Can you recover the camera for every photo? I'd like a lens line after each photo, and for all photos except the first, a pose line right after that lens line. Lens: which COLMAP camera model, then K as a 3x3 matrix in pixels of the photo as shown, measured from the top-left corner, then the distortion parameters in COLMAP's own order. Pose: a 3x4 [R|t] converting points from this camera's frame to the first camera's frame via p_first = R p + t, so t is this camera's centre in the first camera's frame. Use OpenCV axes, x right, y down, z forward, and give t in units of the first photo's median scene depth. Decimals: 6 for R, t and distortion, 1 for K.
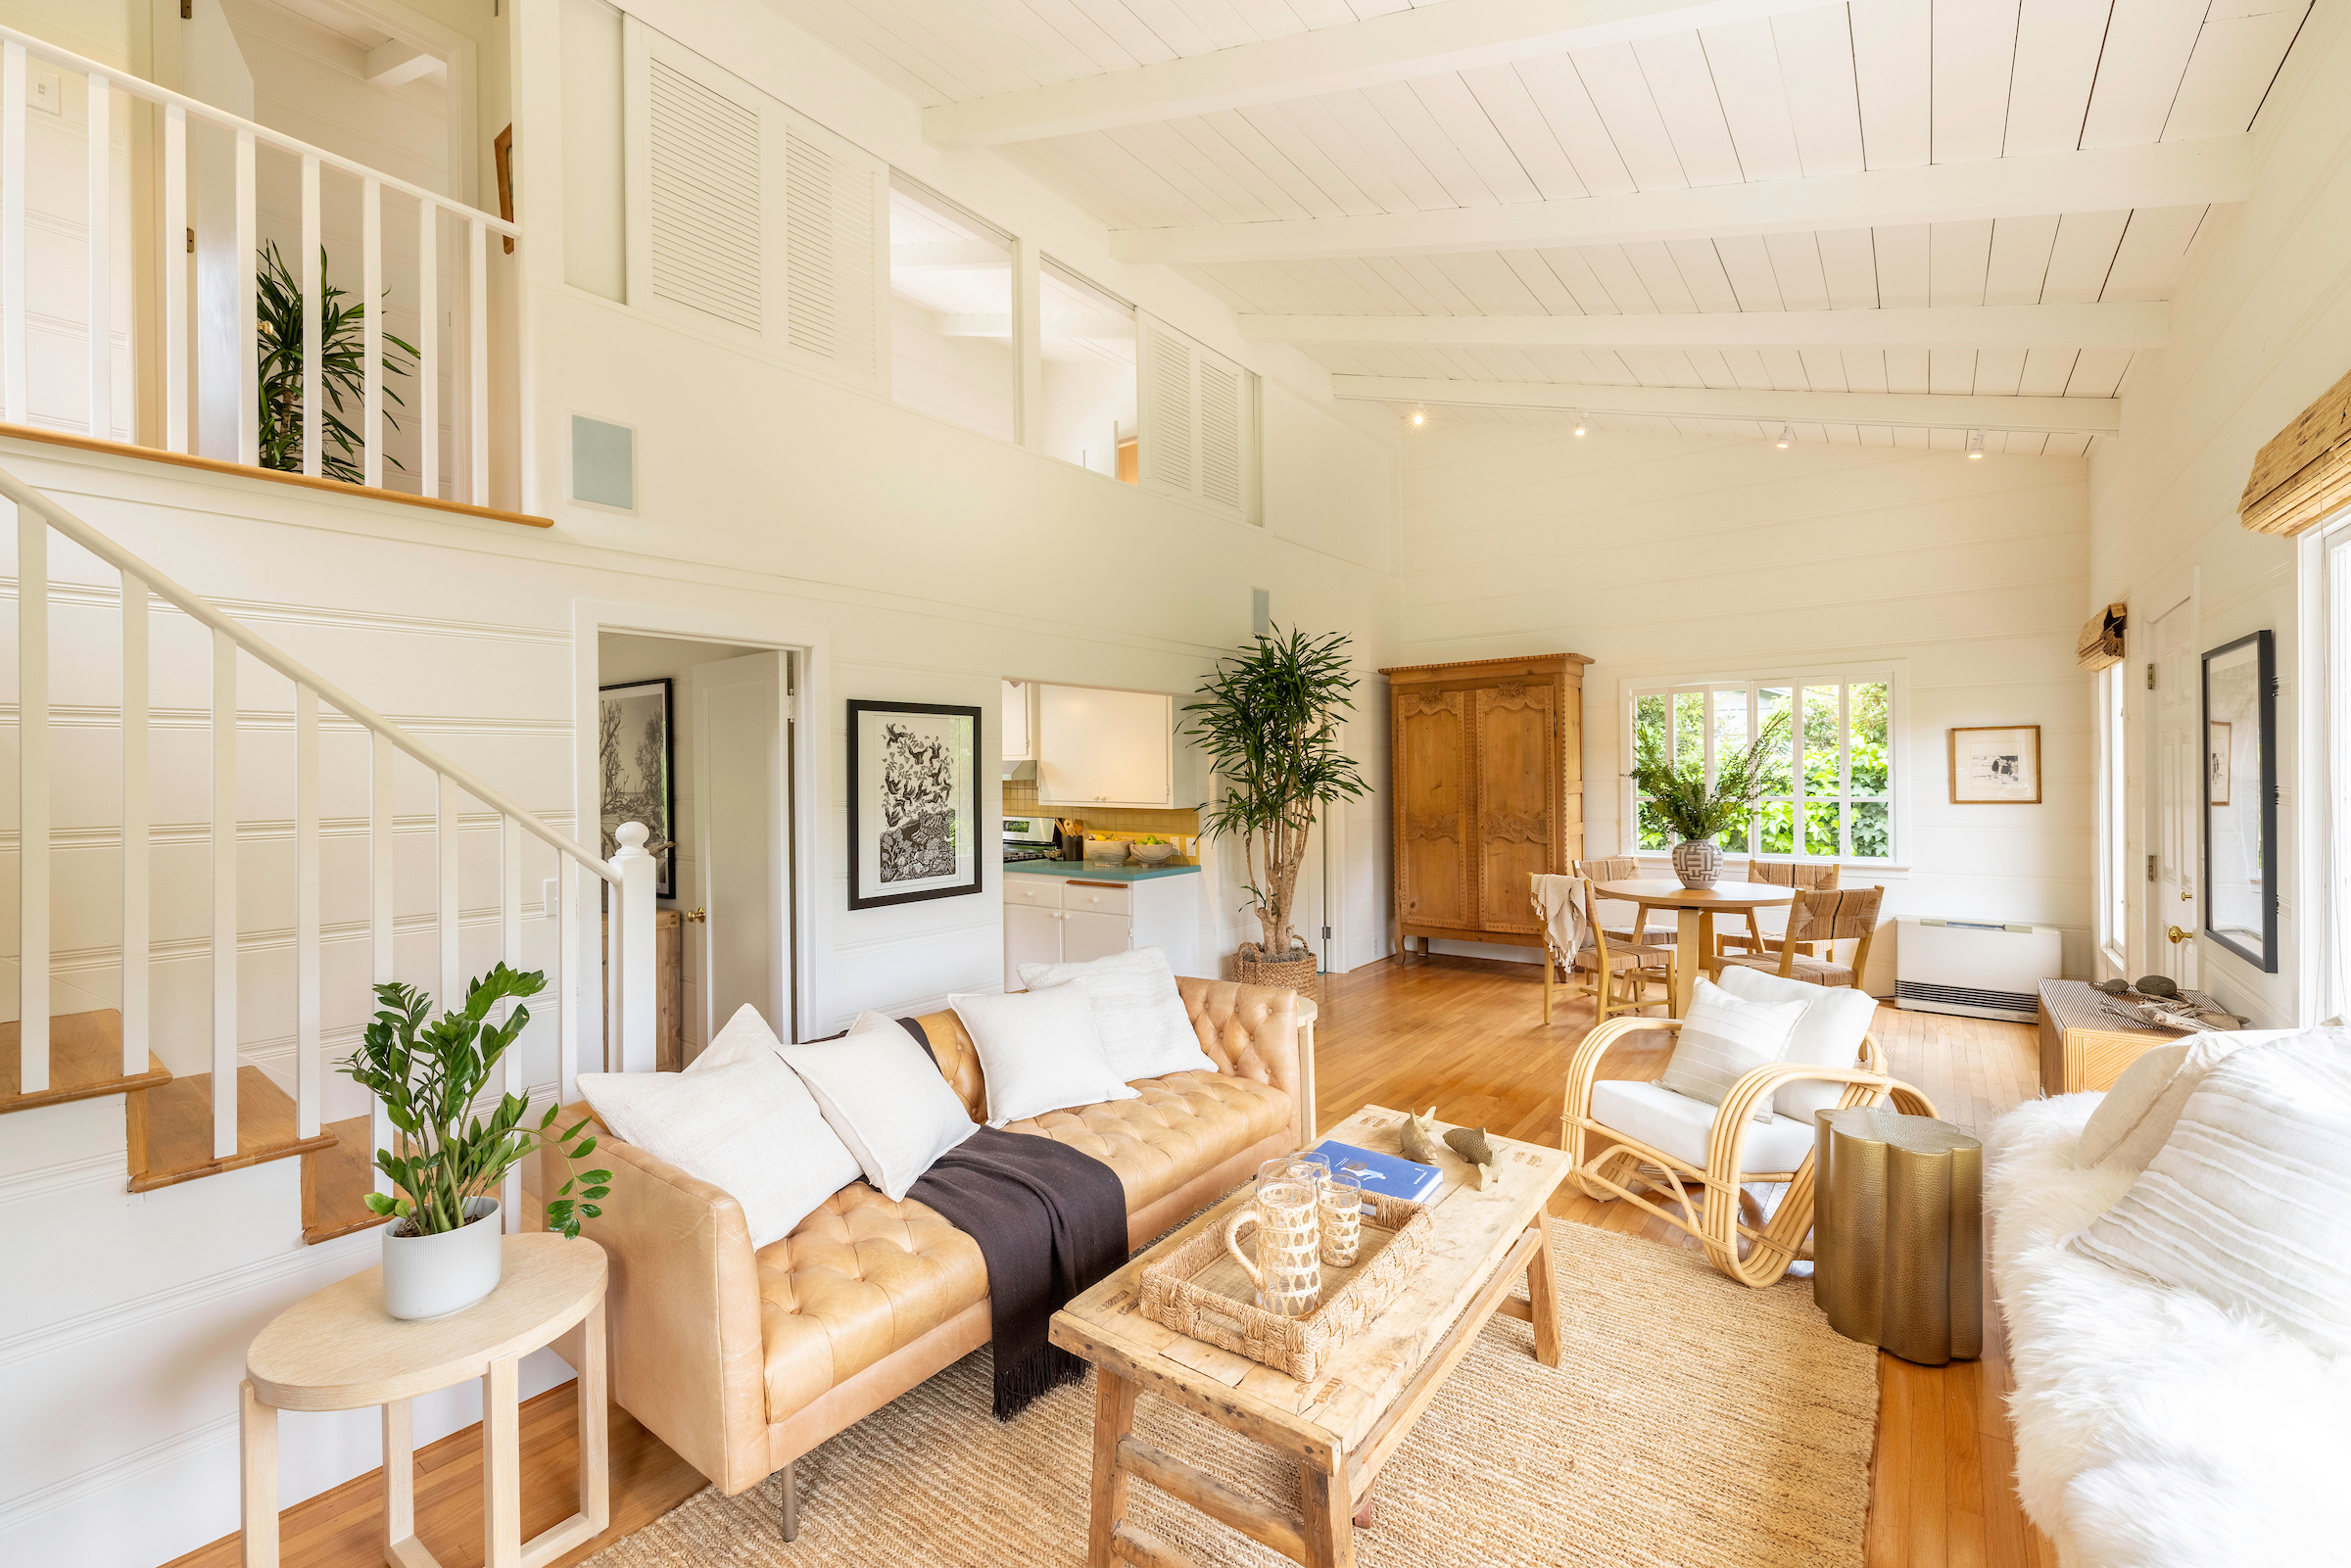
lens RADIAL K [[999.3, 0, 1175.9], [0, 999.3, 775.1], [0, 0, 1]] dist [-0.000353, -0.000009]
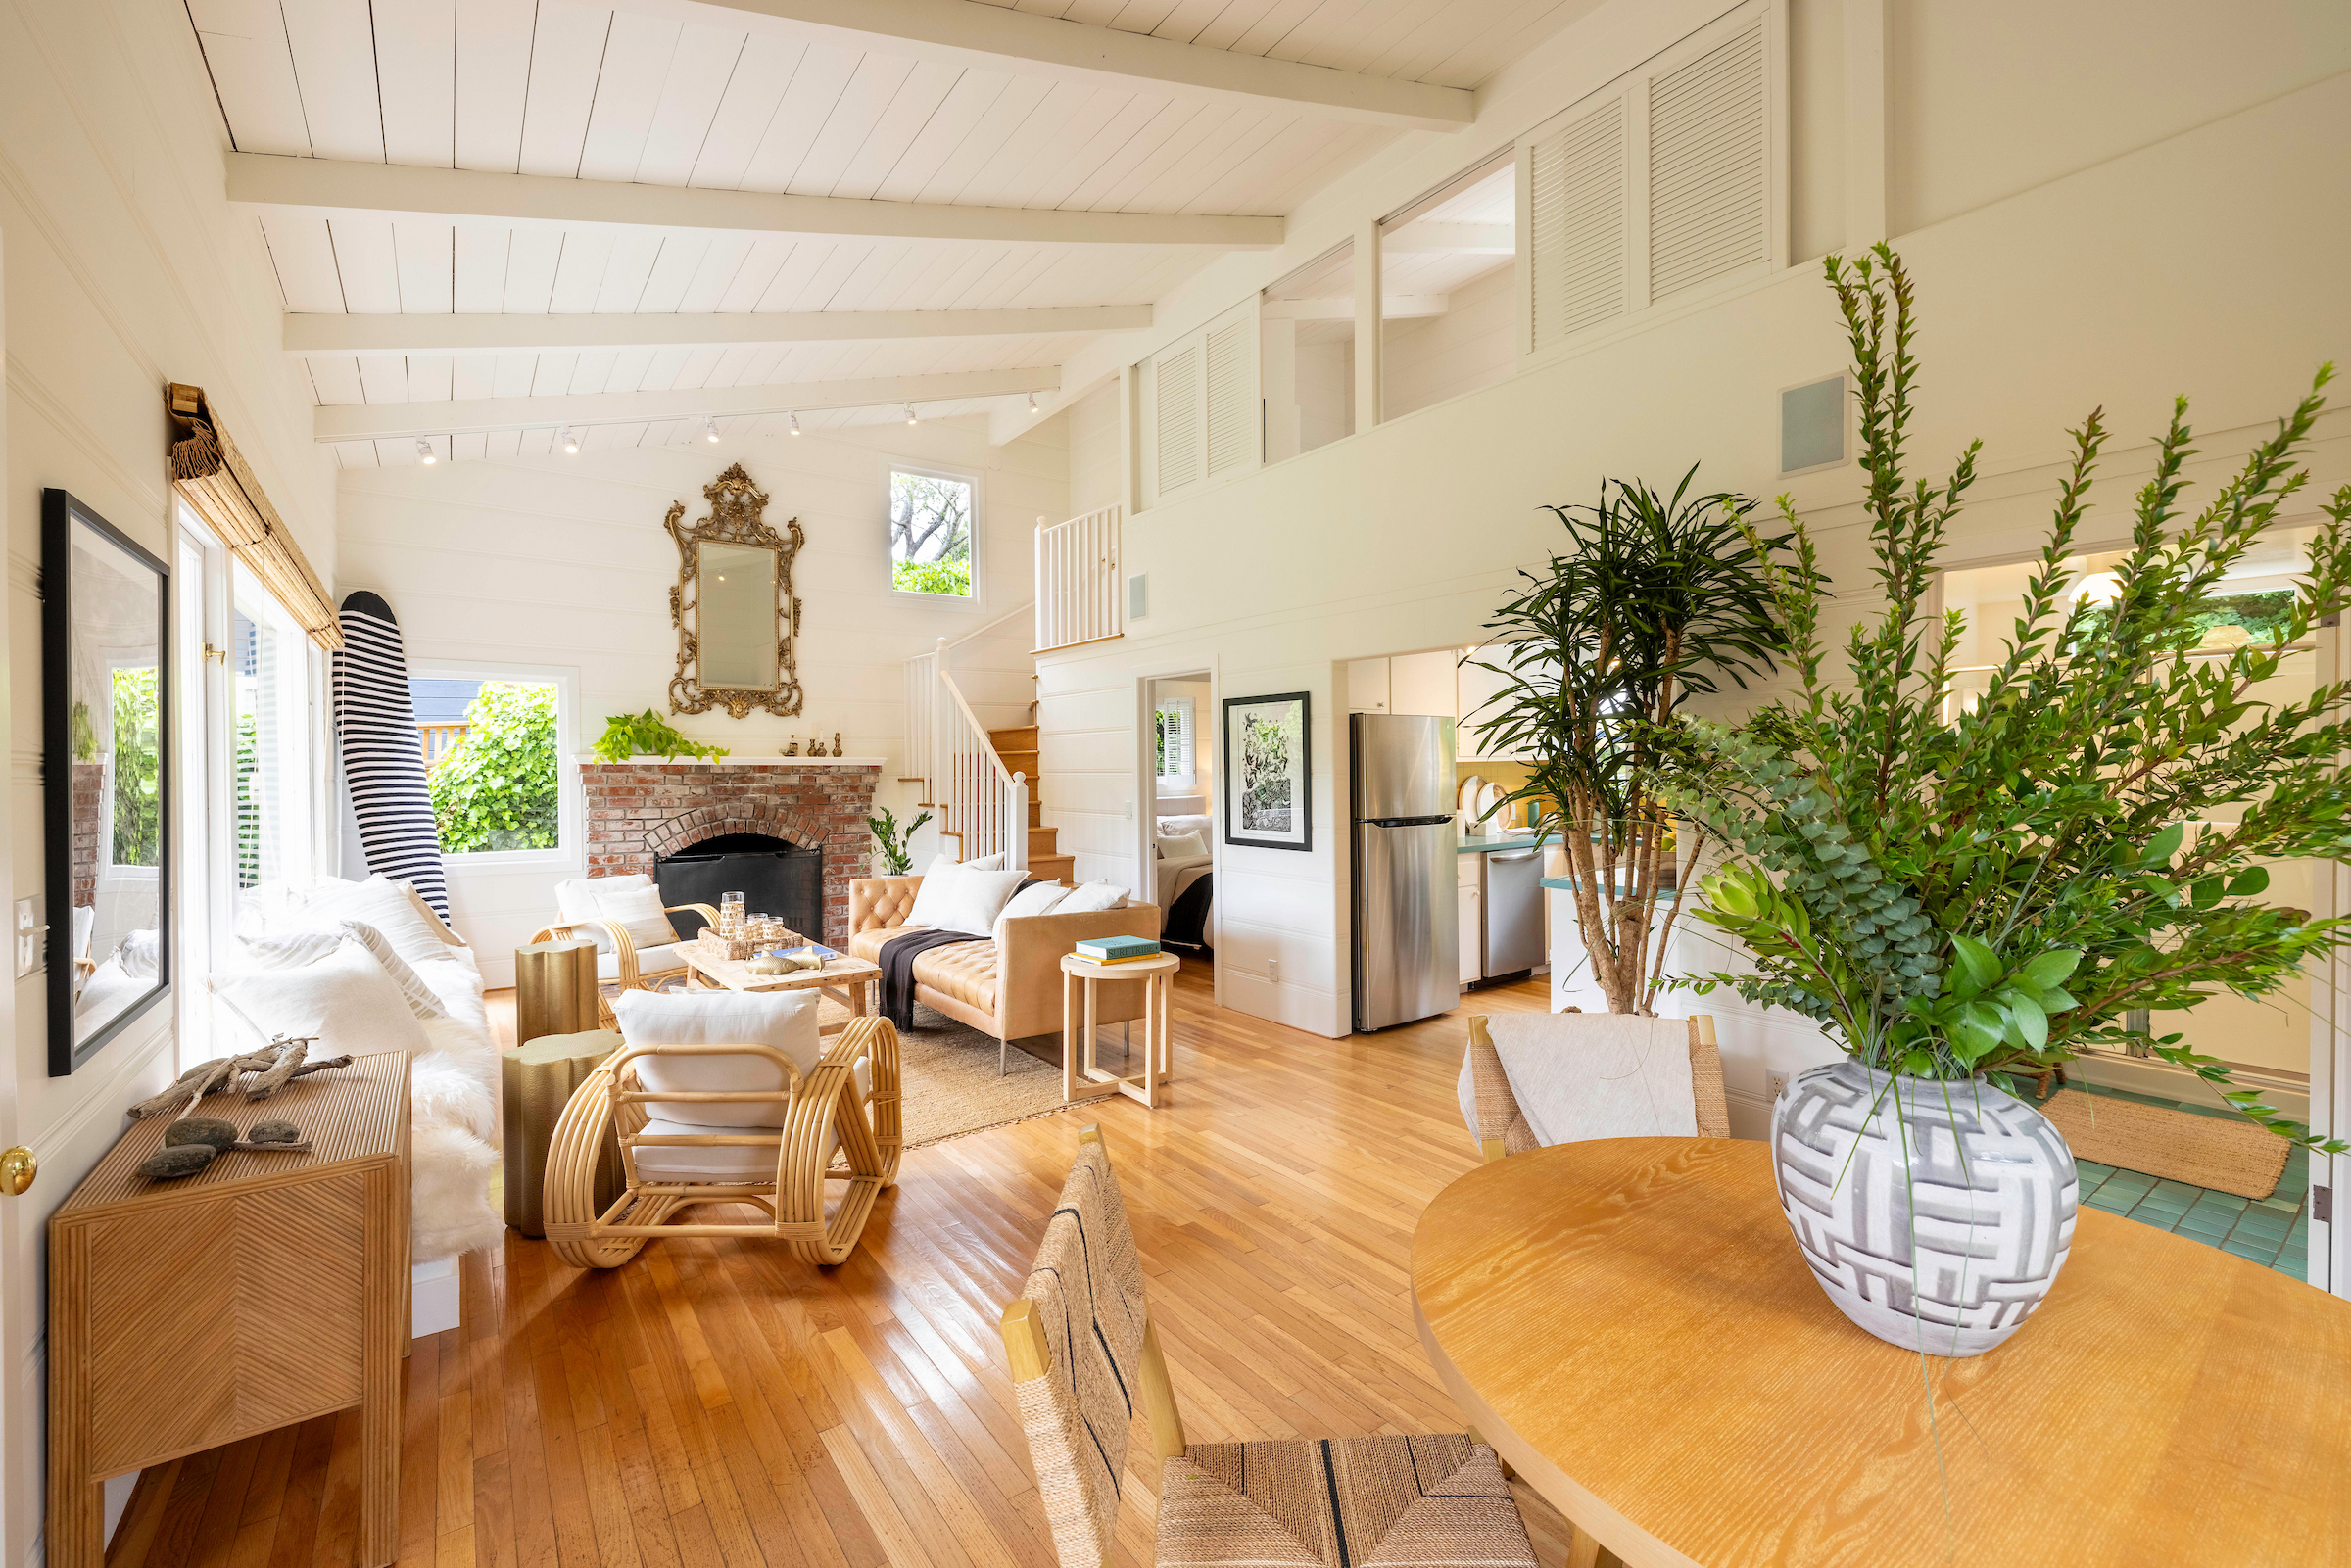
lens RADIAL K [[999.3, 0, 1176.6], [0, 999.3, 771.0], [0, 0, 1]] dist [-0.000353, -0.000009]
pose [[-0.287873, 0.010695, -0.957609, 1.029688], [0.002478, 0.999943, 0.010422, 0.012509], [0.957665, 0.000627, -0.287883, 1.278023]]
